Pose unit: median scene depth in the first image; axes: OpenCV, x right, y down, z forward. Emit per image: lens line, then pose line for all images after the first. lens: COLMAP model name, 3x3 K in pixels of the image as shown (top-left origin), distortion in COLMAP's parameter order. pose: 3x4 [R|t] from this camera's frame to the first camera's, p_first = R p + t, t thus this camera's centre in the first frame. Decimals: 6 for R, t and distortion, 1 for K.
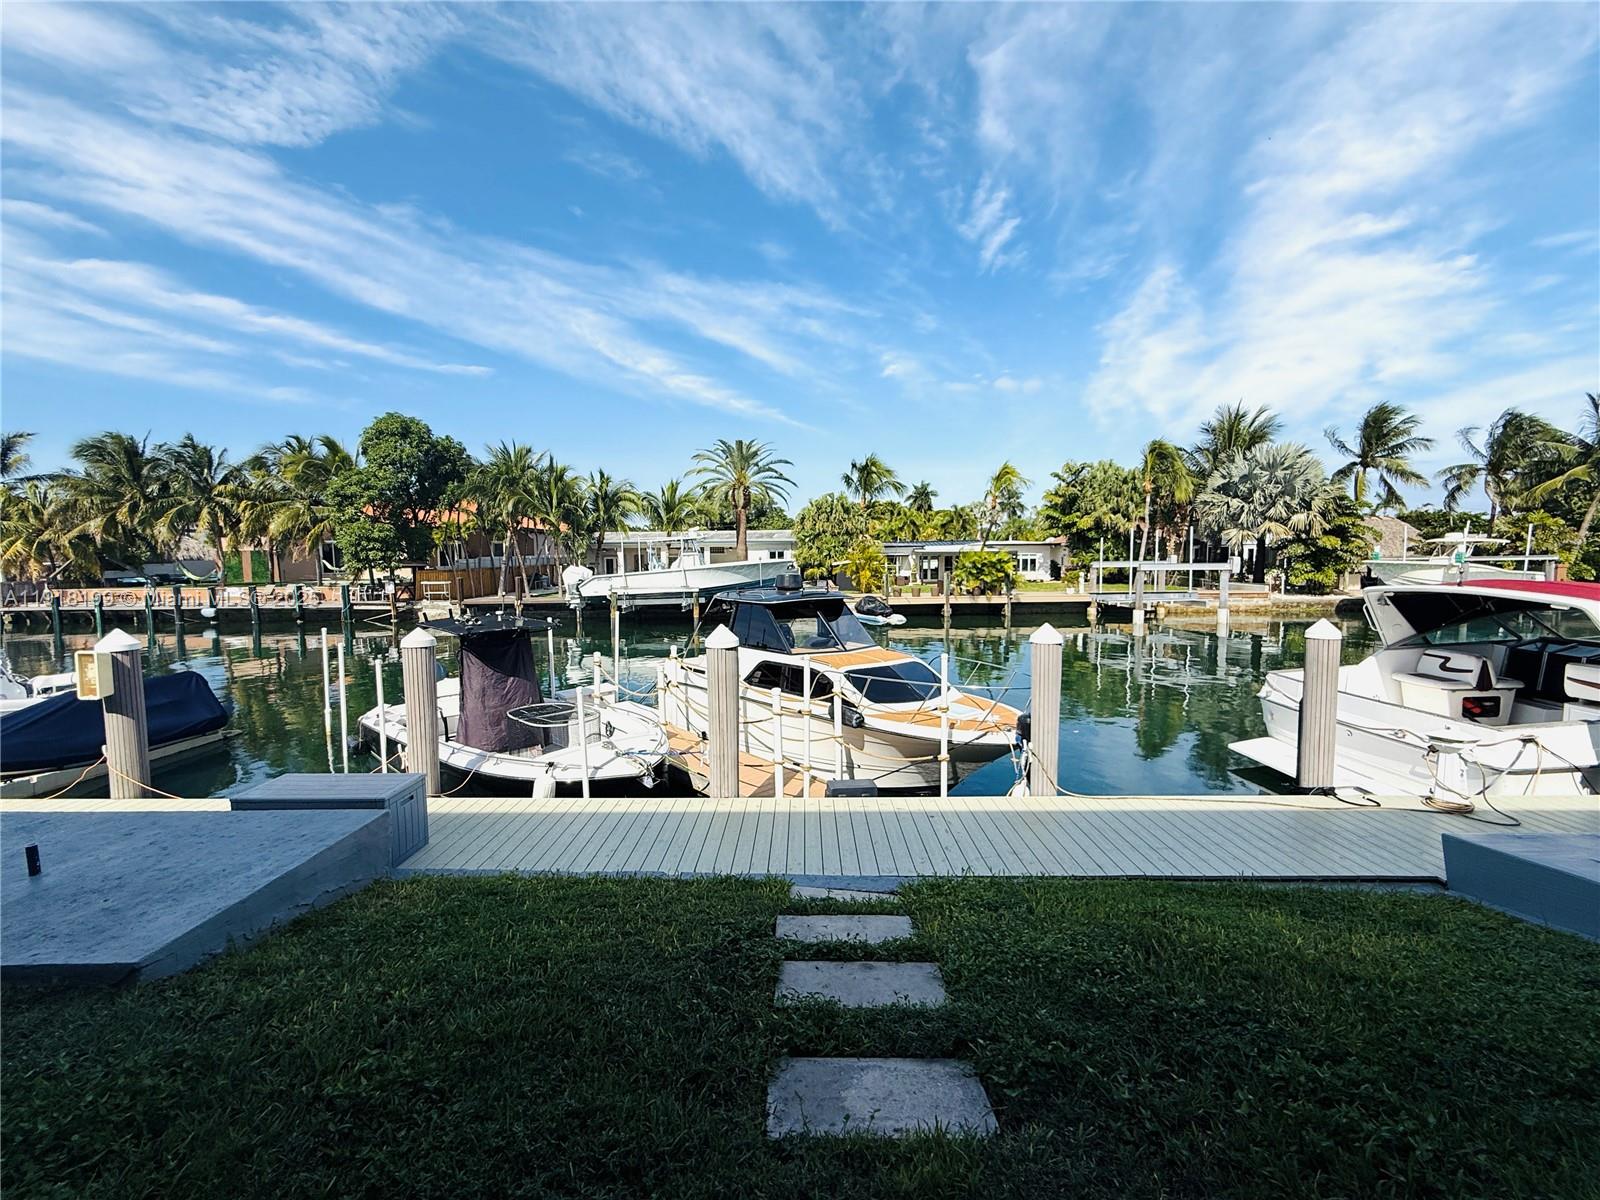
lens RADIAL K [[634.5, 0, 791.7], [0, 634.5, 597.4], [0, 0, 1]] dist [-0.007176, 0.000094]
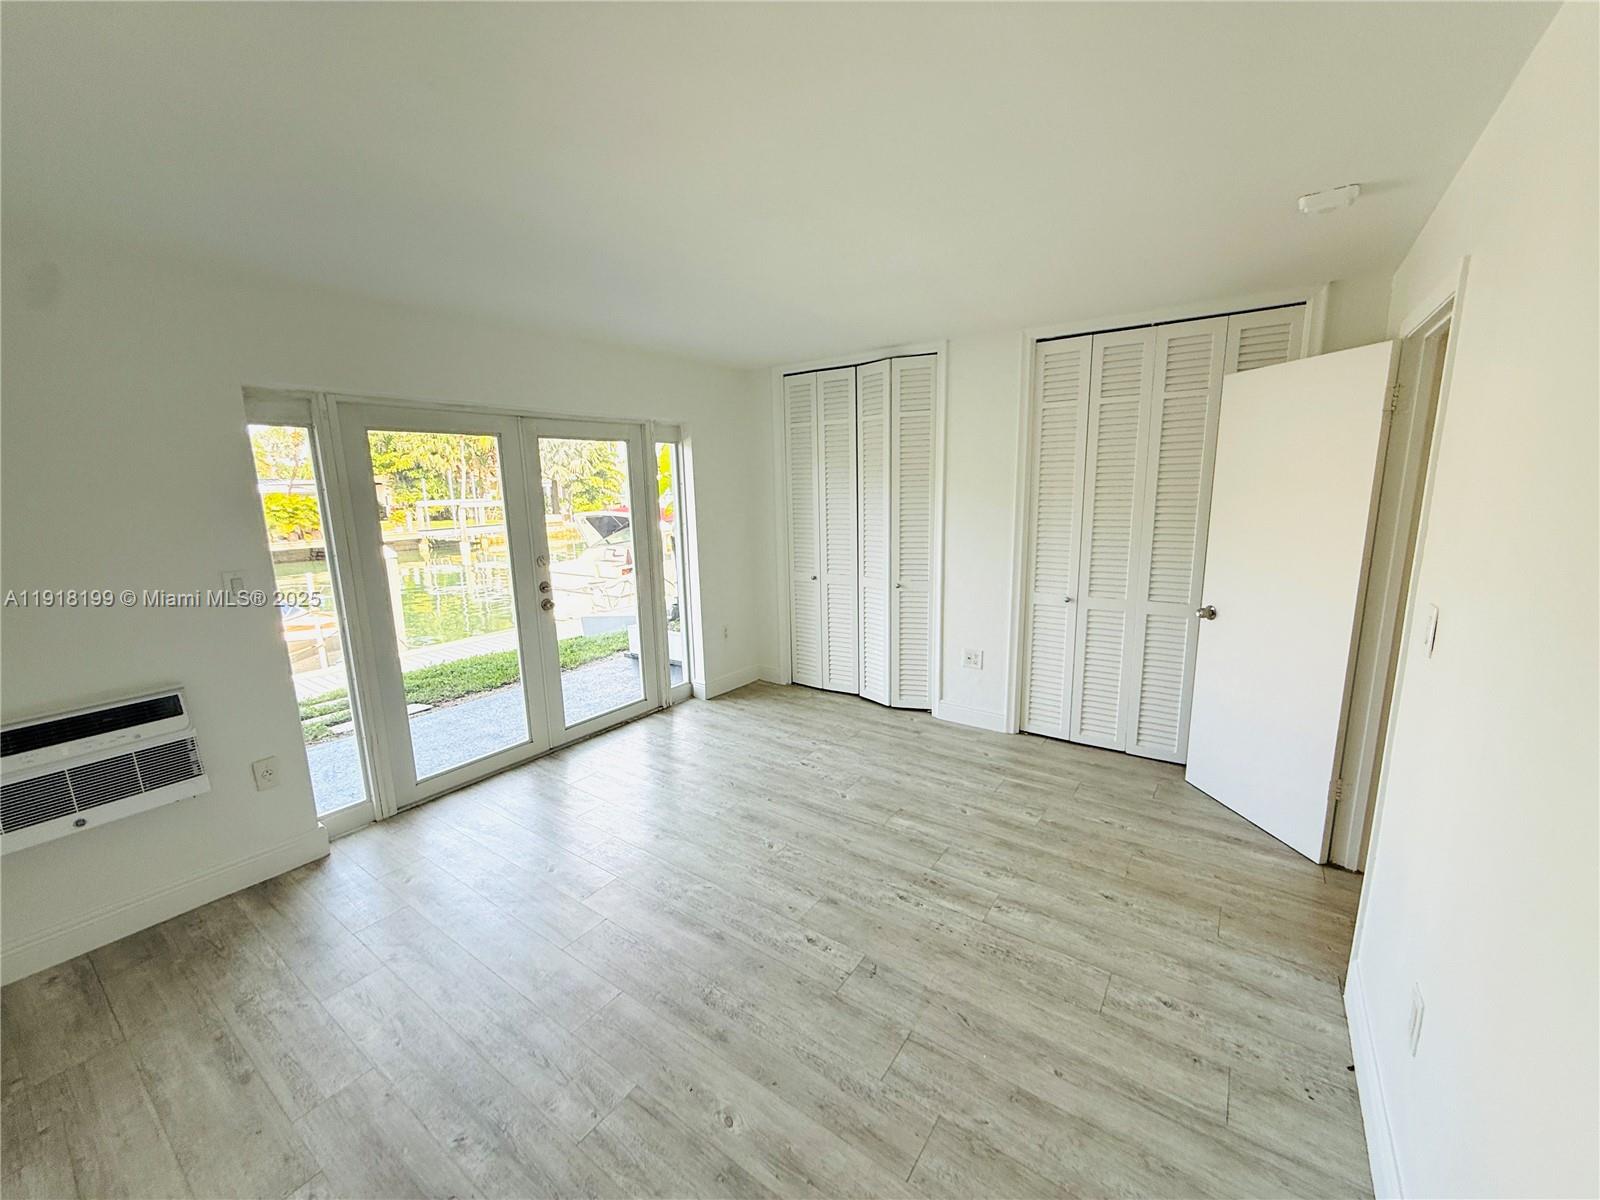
lens RADIAL K [[634.5, 0, 796.4], [0, 634.5, 595.9], [0, 0, 1]] dist [-0.007176, 0.000094]
pose [[0.559949, -0.149179, 0.814987, -0.071593], [0.068513, 0.988625, 0.133889, 0.003331], [-0.825690, -0.019134, 0.563800, -0.155122]]
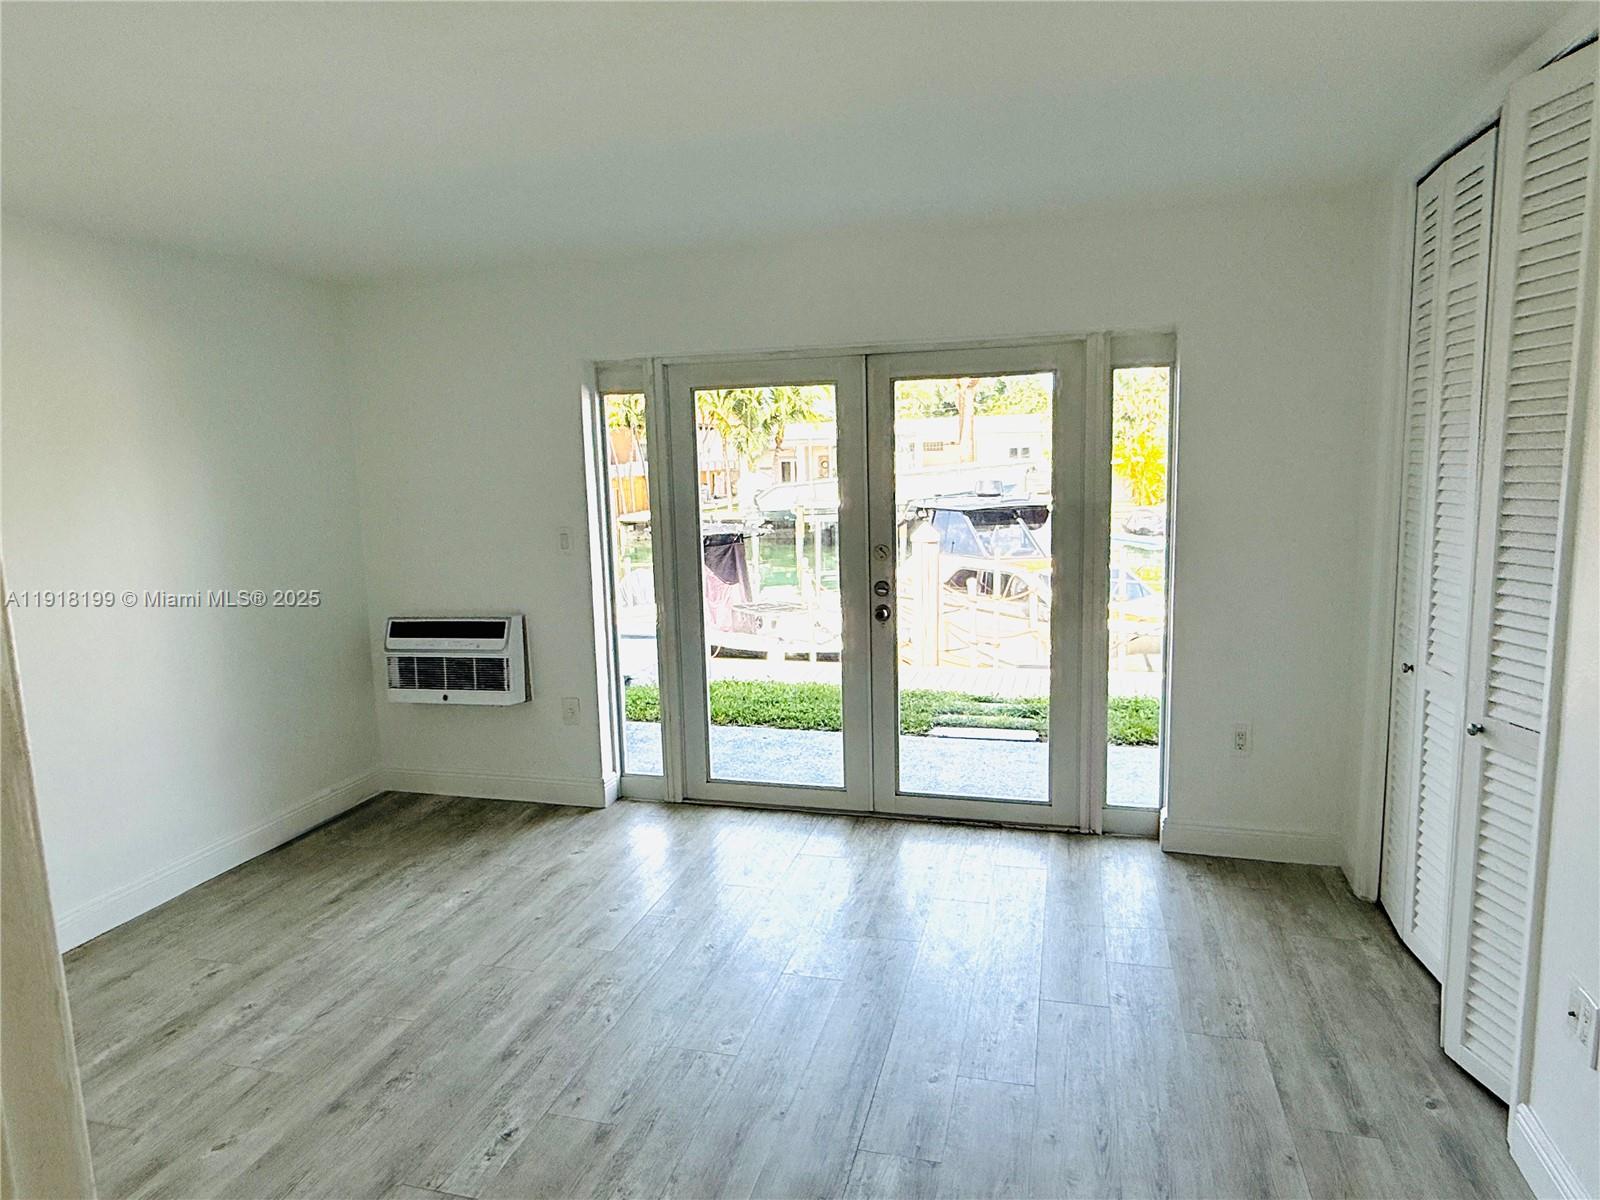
lens RADIAL K [[995.3, 0, 805.7], [0, 995.3, 596.0], [0, 0, 1]] dist [0.003201, -0.001257]
pose [[0.968978, 0.015908, -0.246635, 0.029906], [0.003933, 0.996807, 0.079747, 0.004773], [0.247117, -0.078243, 0.965822, -0.183473]]
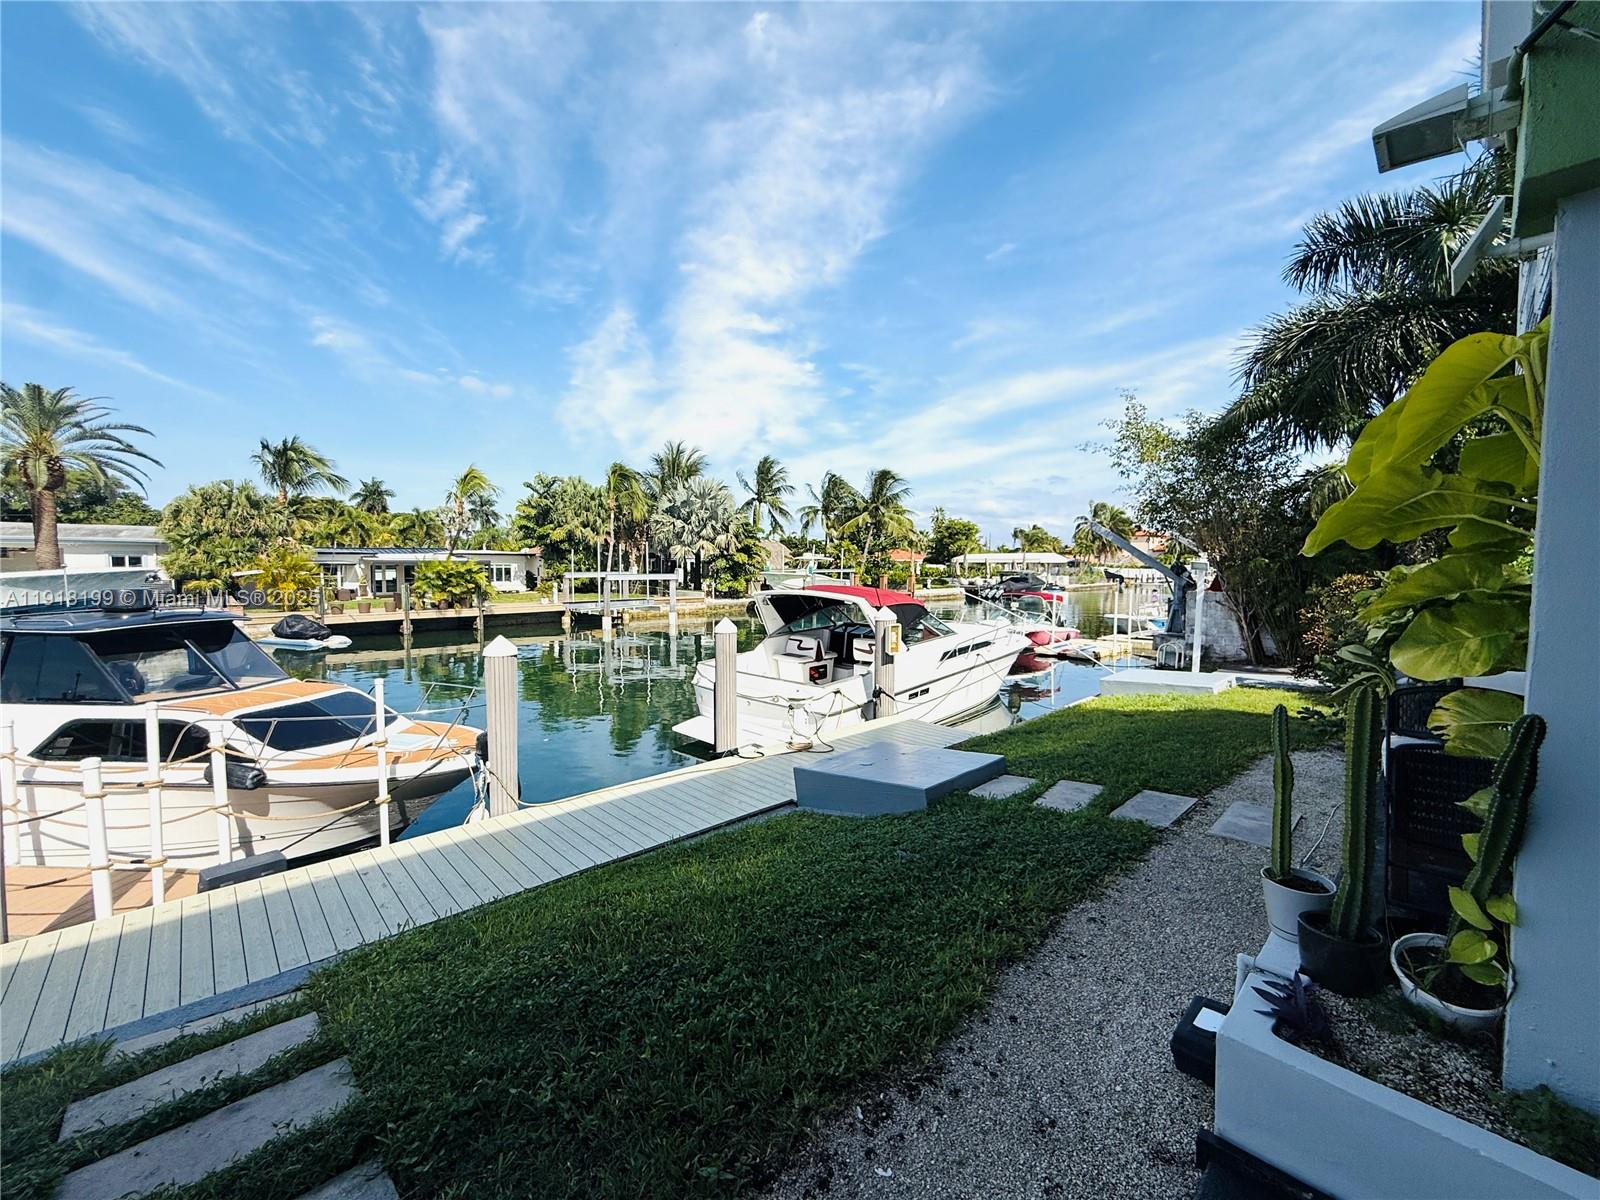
lens RADIAL K [[634.5, 0, 795.6], [0, 634.5, 594.1], [0, 0, 1]] dist [-0.007176, 0.000094]
pose [[0.706922, -0.020915, 0.706982, 0.006812], [0.036290, 0.999319, -0.006724, 0.000074], [-0.706359, 0.030410, 0.707200, -0.001472]]
